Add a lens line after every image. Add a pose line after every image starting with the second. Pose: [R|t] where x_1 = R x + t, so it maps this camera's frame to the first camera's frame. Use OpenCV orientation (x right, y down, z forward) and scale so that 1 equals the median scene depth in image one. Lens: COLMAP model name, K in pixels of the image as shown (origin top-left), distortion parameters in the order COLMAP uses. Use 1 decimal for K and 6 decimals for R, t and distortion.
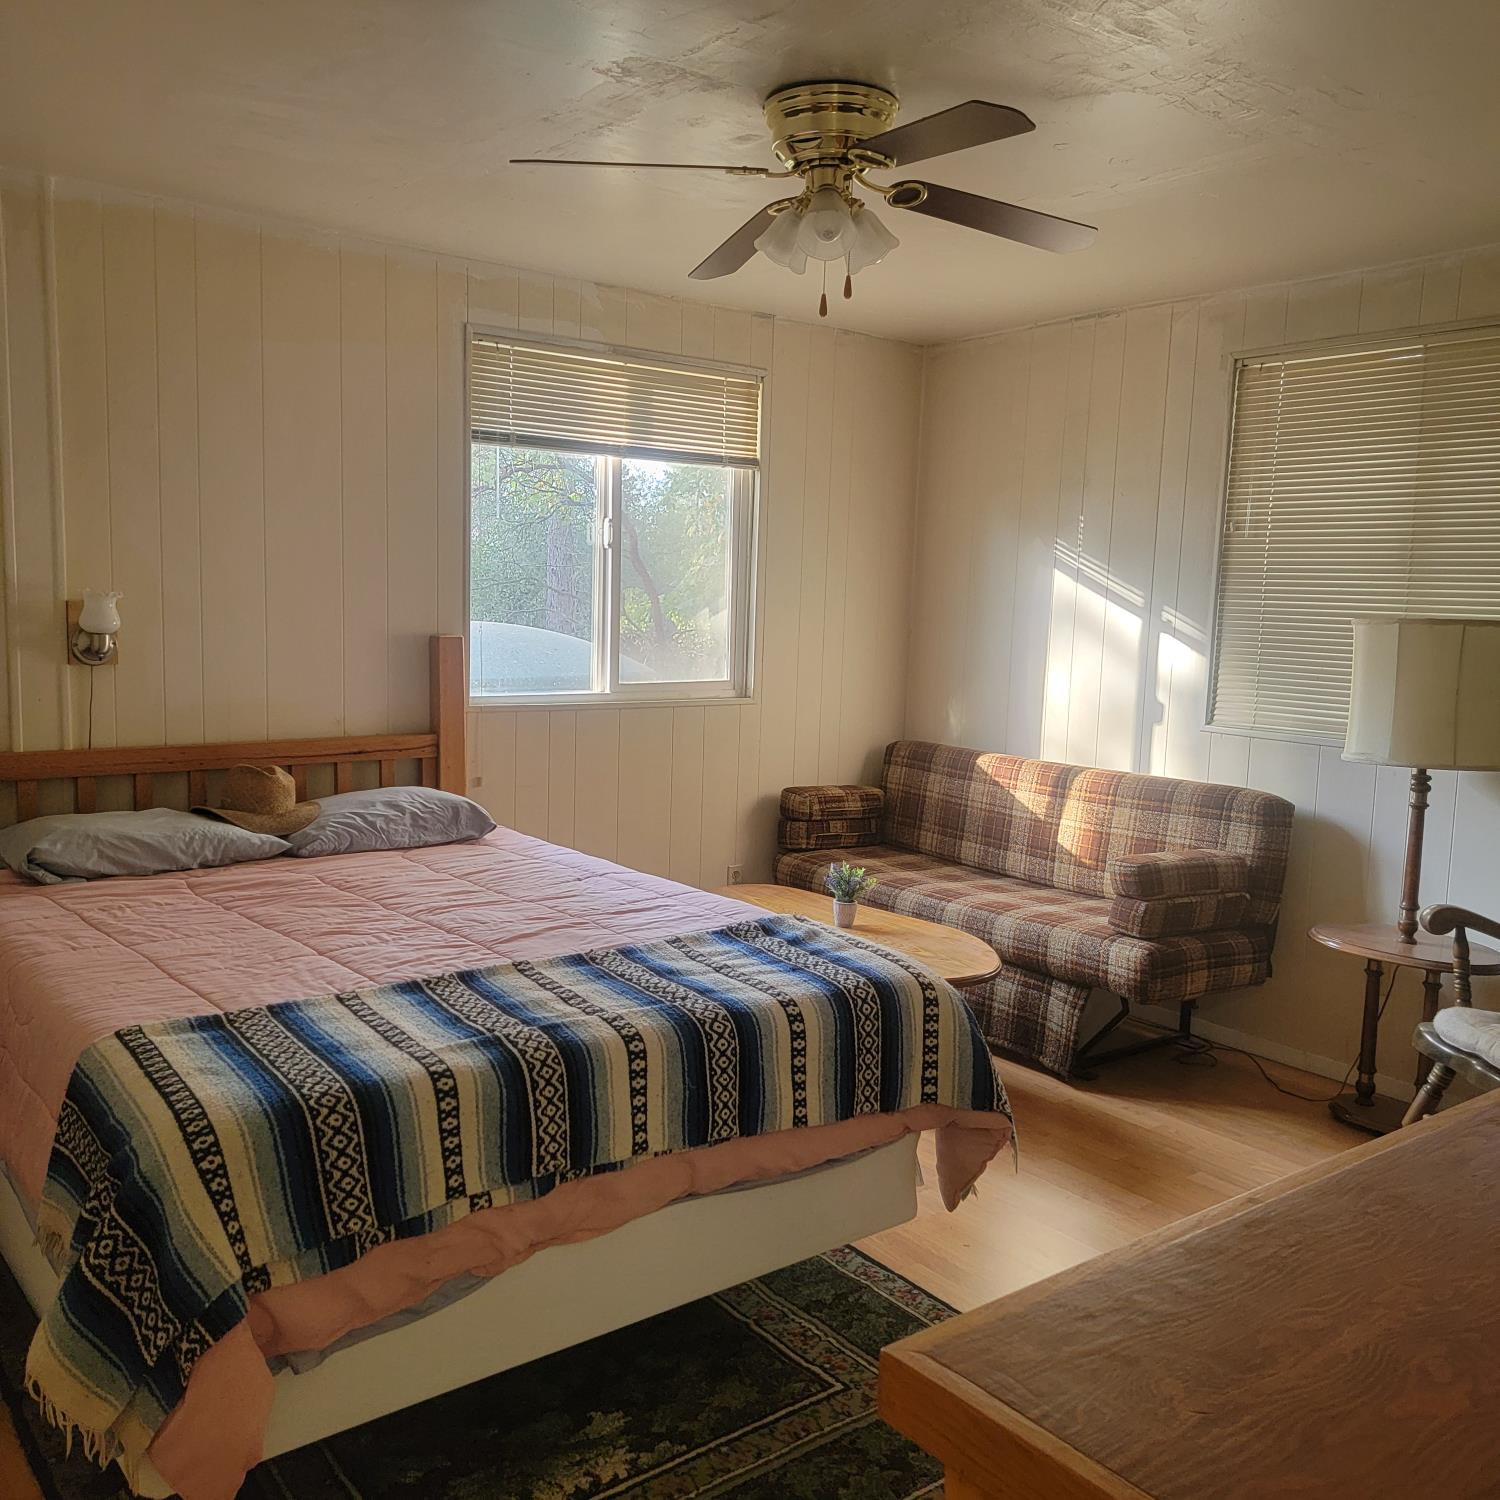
lens RADIAL K [[1357.6, 0, 726.7], [0, 1357.6, 741.4], [0, 0, 1]] dist [0.080221, -0.081703]
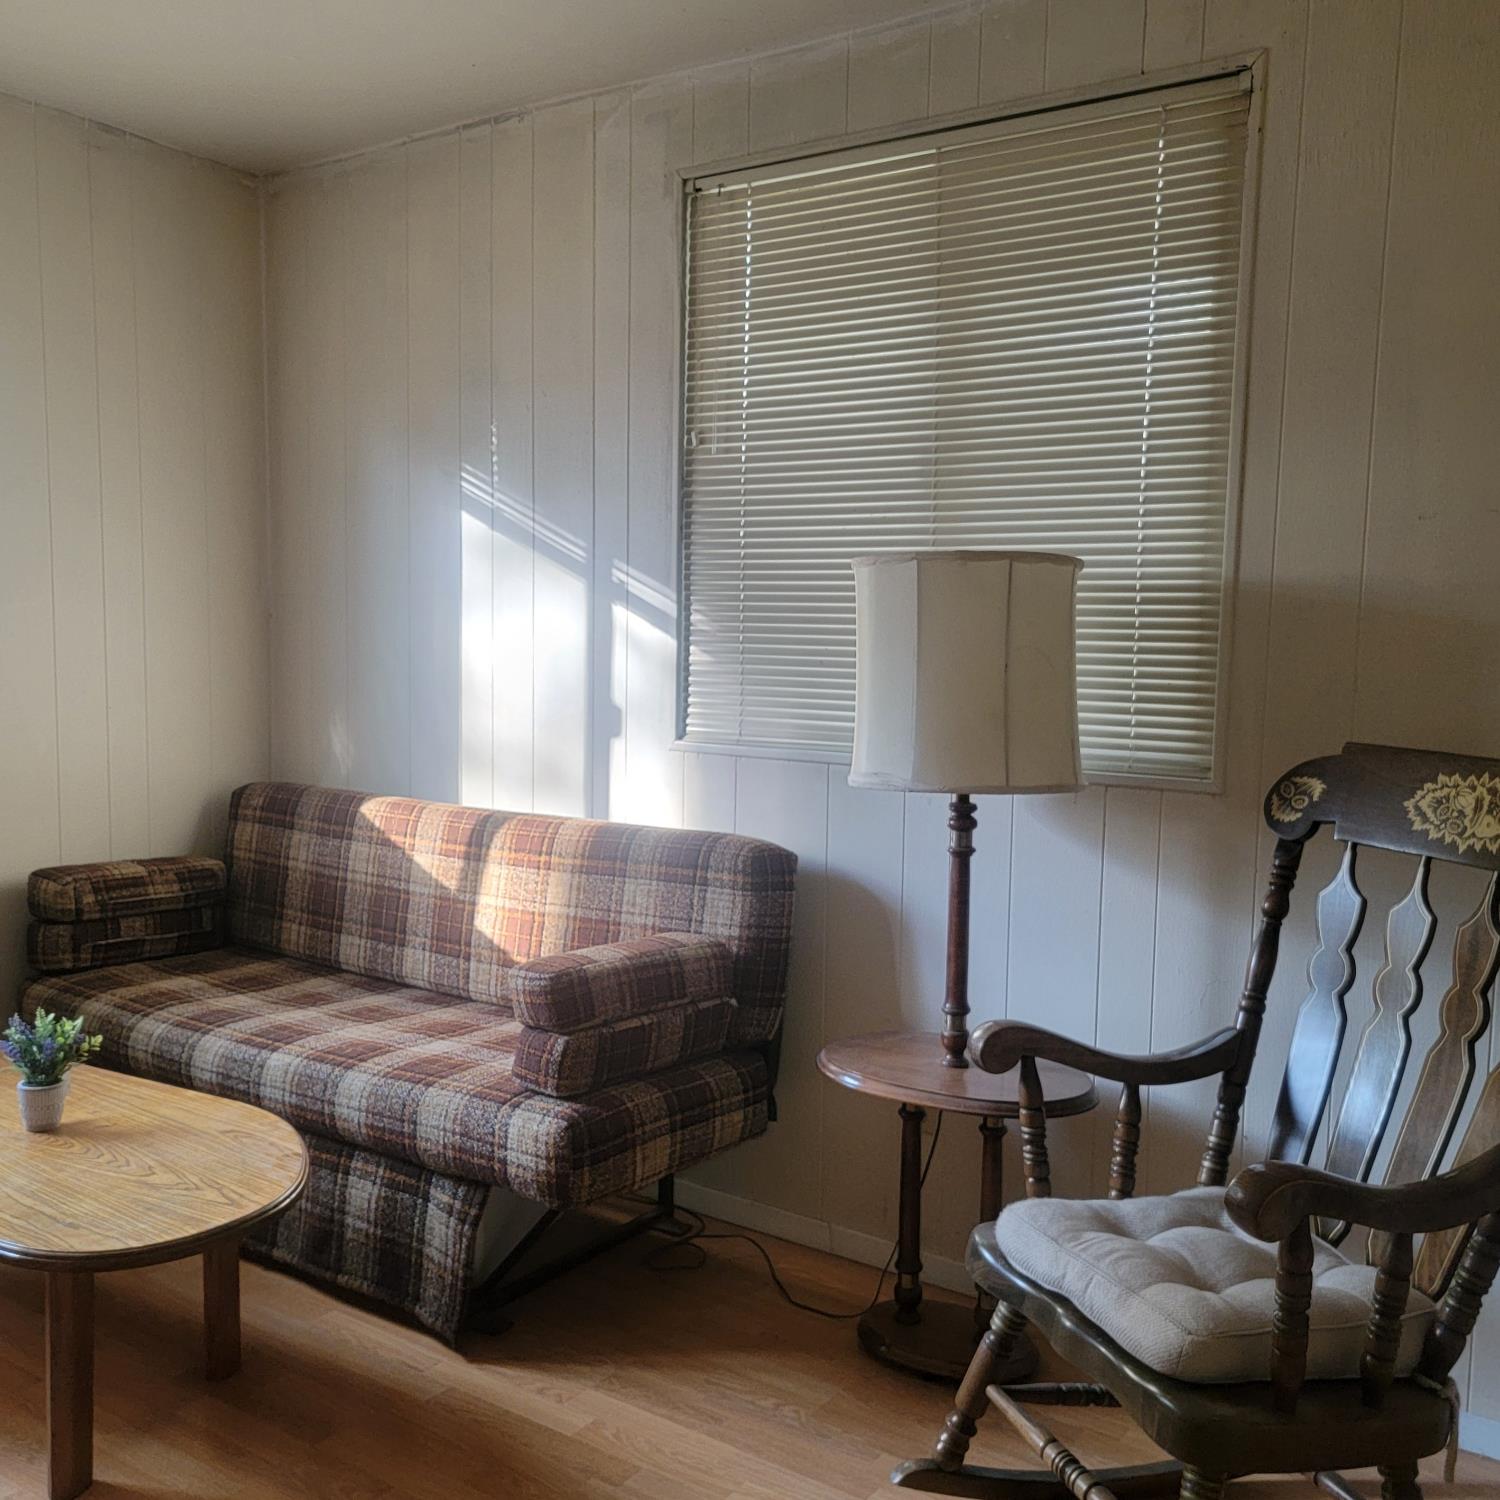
lens RADIAL K [[1409.1, 0, 750.0], [0, 1409.1, 750.0], [0, 0, 1]] dist [0.092383, -0.154584]
pose [[0.953950, -0.038757, 0.297452, 0.192313], [0.044038, 0.998969, -0.011071, 0.002201], [-0.296716, 0.023661, 0.954673, 0.358508]]
